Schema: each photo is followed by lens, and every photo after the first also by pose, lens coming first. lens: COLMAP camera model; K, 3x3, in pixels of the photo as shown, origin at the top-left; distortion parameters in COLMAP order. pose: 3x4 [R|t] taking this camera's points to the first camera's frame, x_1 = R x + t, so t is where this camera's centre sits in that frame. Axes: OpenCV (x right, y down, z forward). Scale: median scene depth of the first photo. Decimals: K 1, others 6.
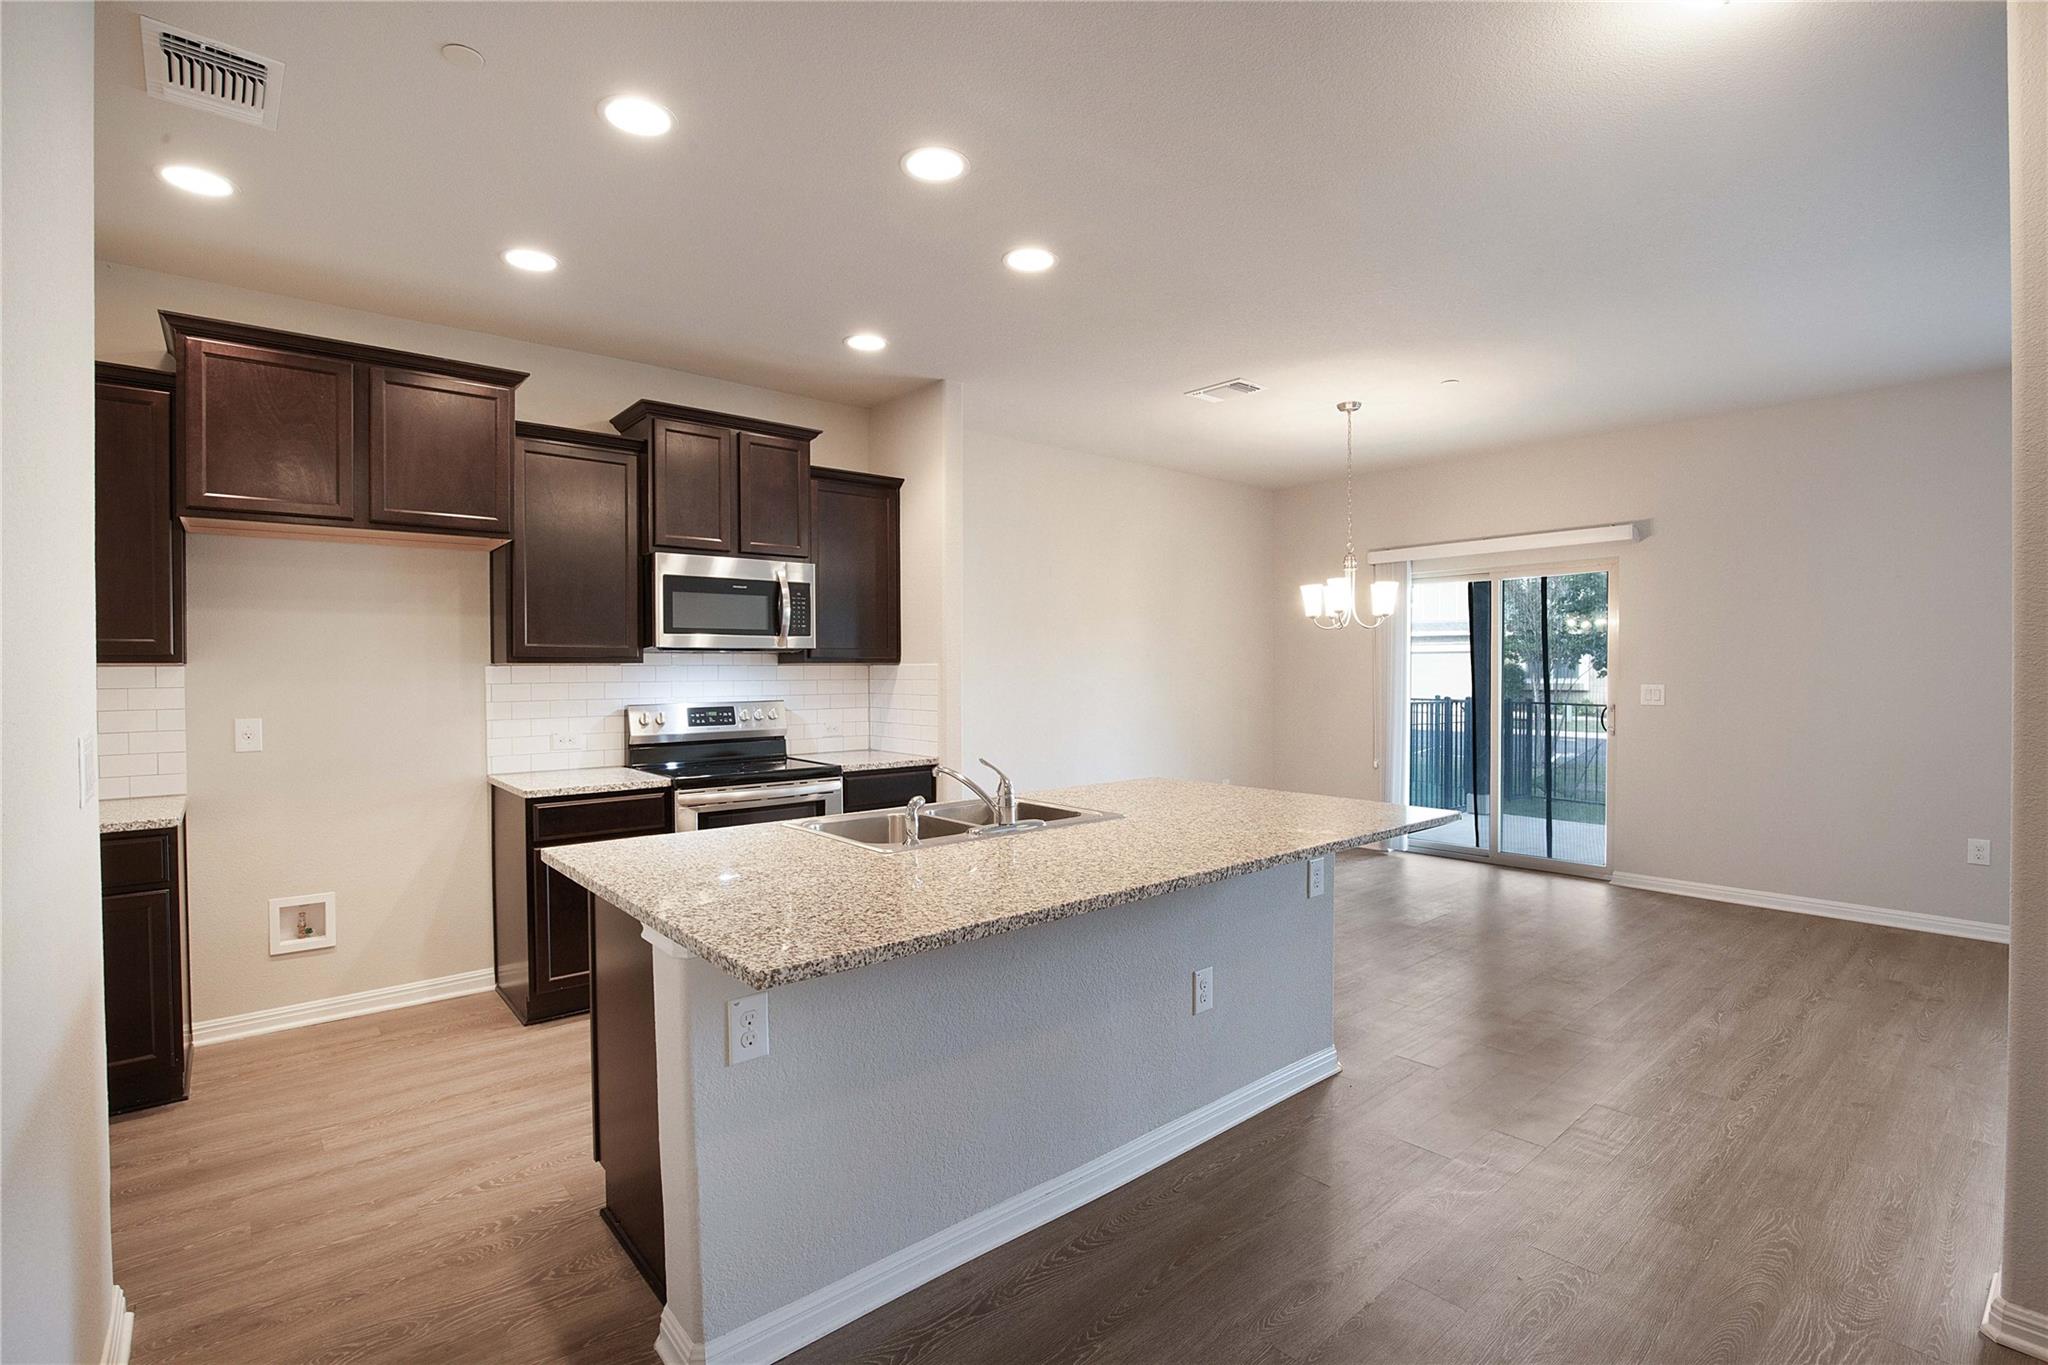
lens RADIAL K [[942.0, 0, 1027.4], [0, 942.0, 684.1], [0, 0, 1]] dist [-0.034725, 0.007376]
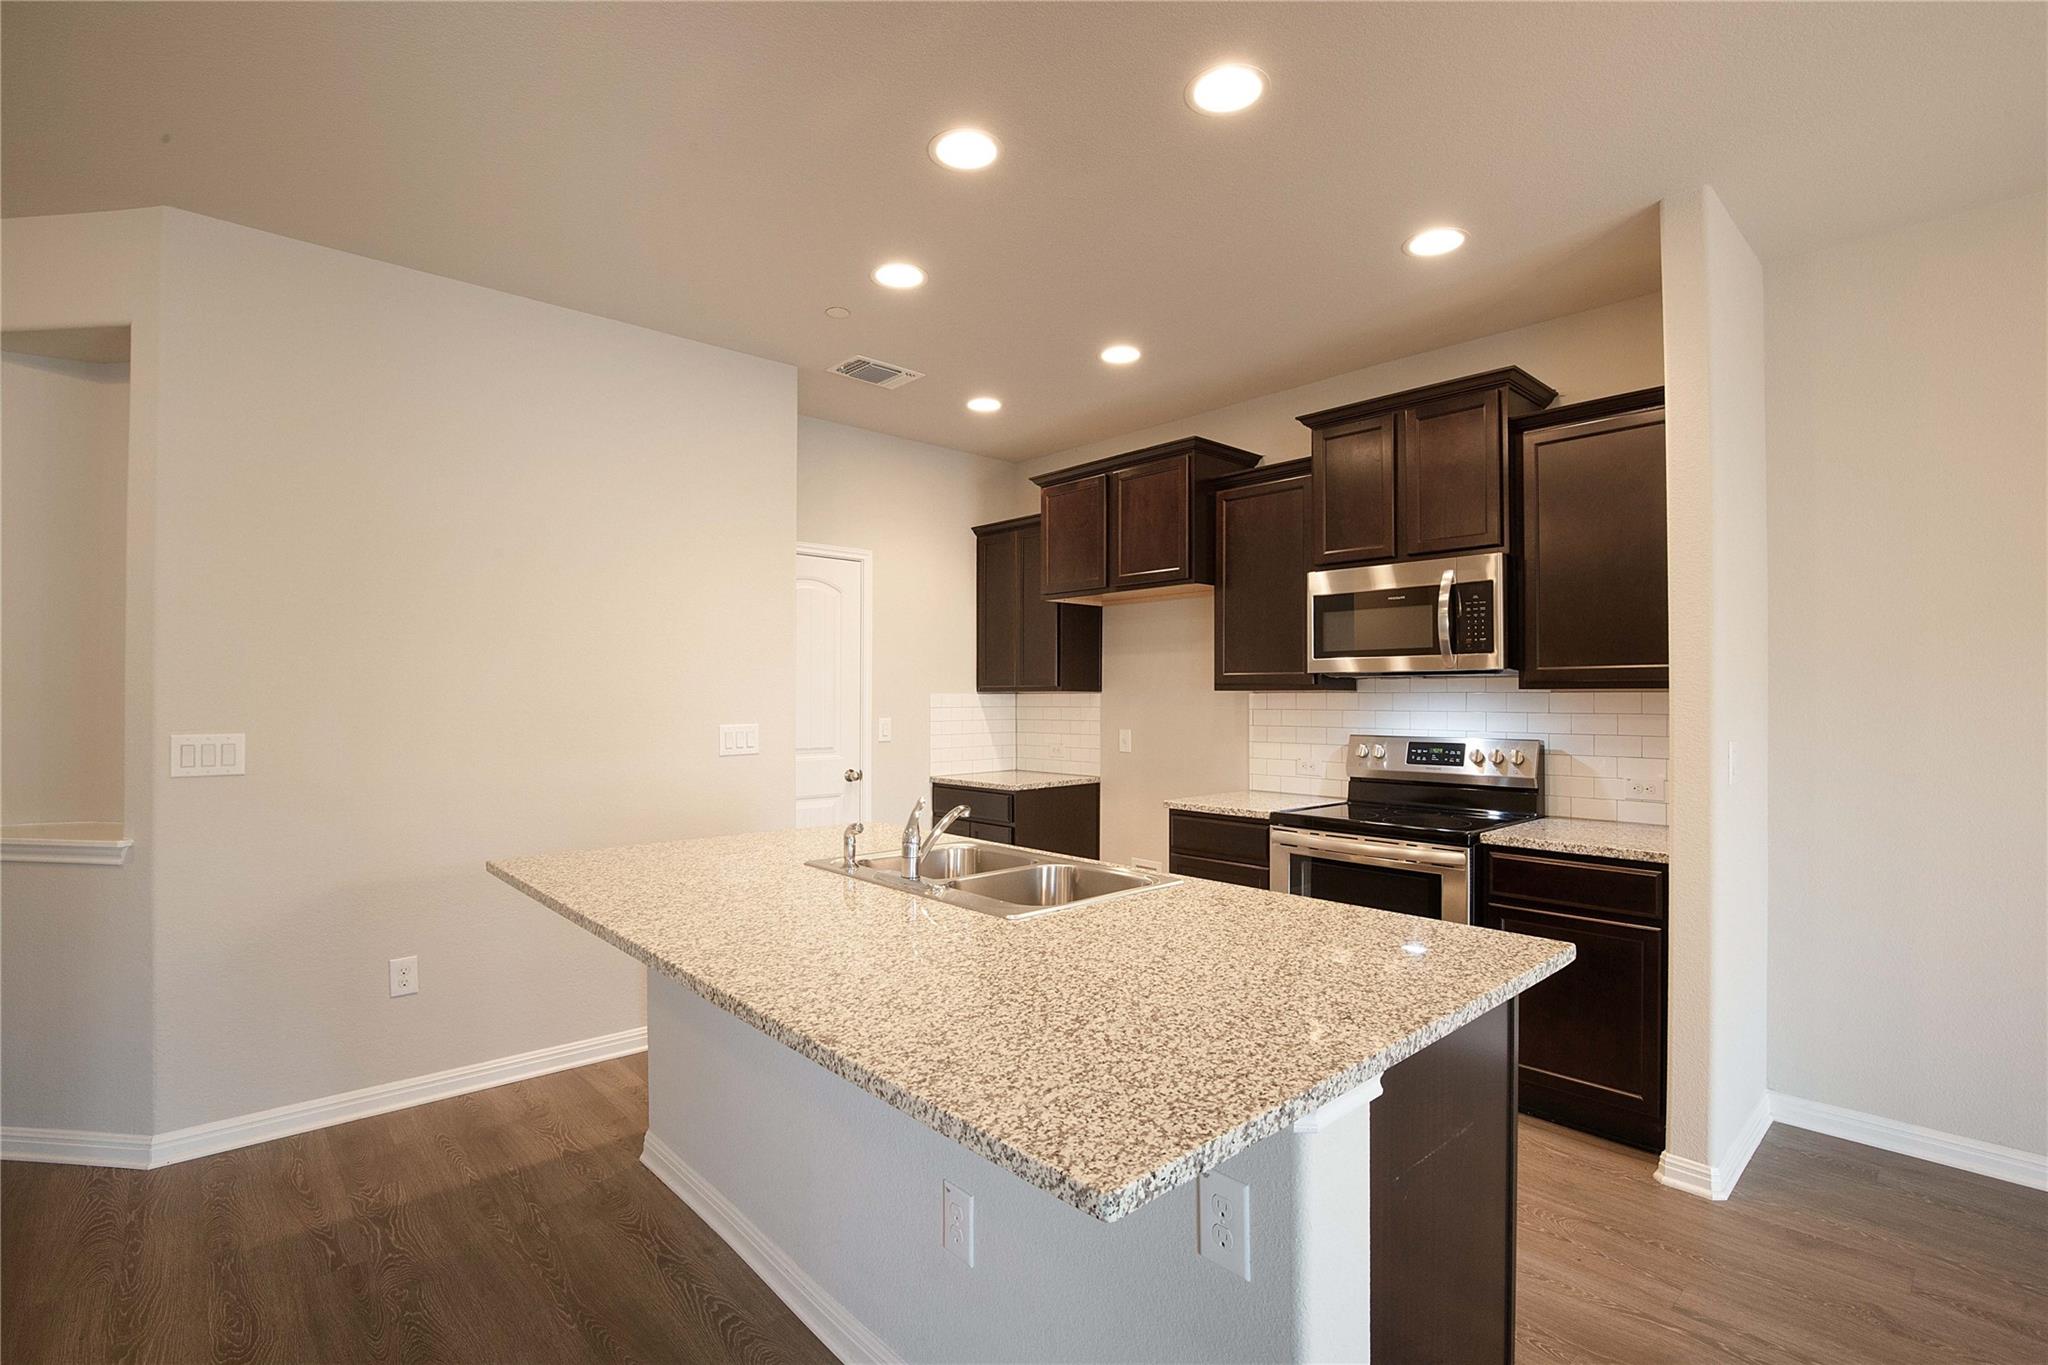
lens RADIAL K [[942.0, 0, 1025.1], [0, 942.0, 688.3], [0, 0, 1]] dist [-0.034725, 0.007376]
pose [[0.025595, -0.004770, -0.999661, 0.500310], [-0.018066, 0.999823, -0.005233, -0.013178], [0.999509, 0.018193, 0.025504, 0.637861]]
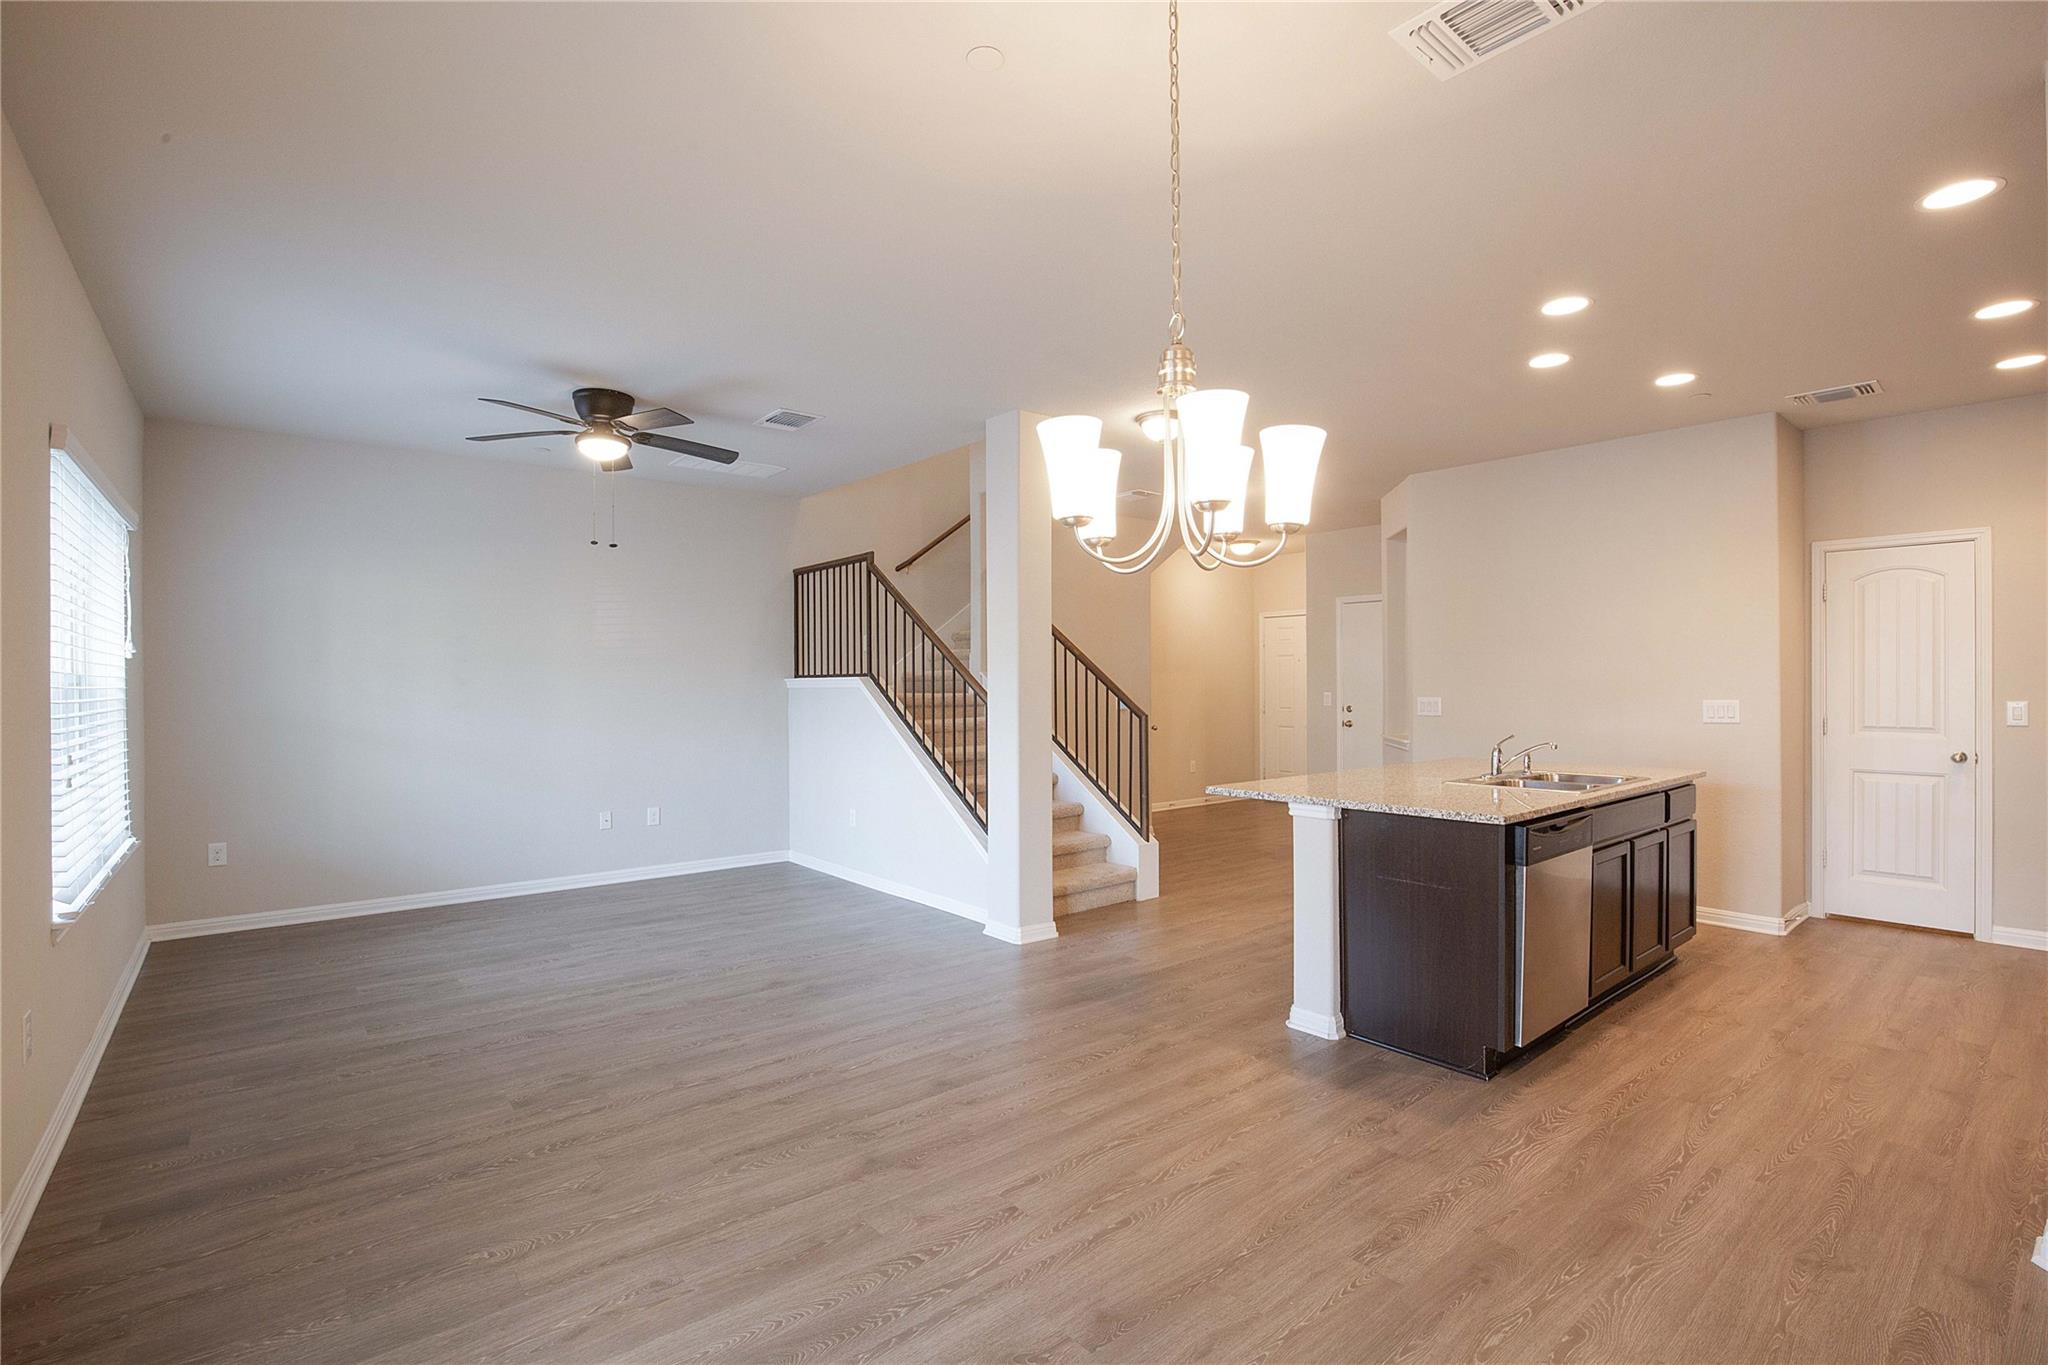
lens RADIAL K [[942.0, 0, 1021.1], [0, 942.0, 670.6], [0, 0, 1]] dist [-0.034725, 0.007376]
pose [[-0.999680, 0.009121, 0.023588, 0.464152], [0.009170, 0.999956, 0.001954, -0.026552], [-0.023569, 0.002170, -0.999720, 1.582519]]
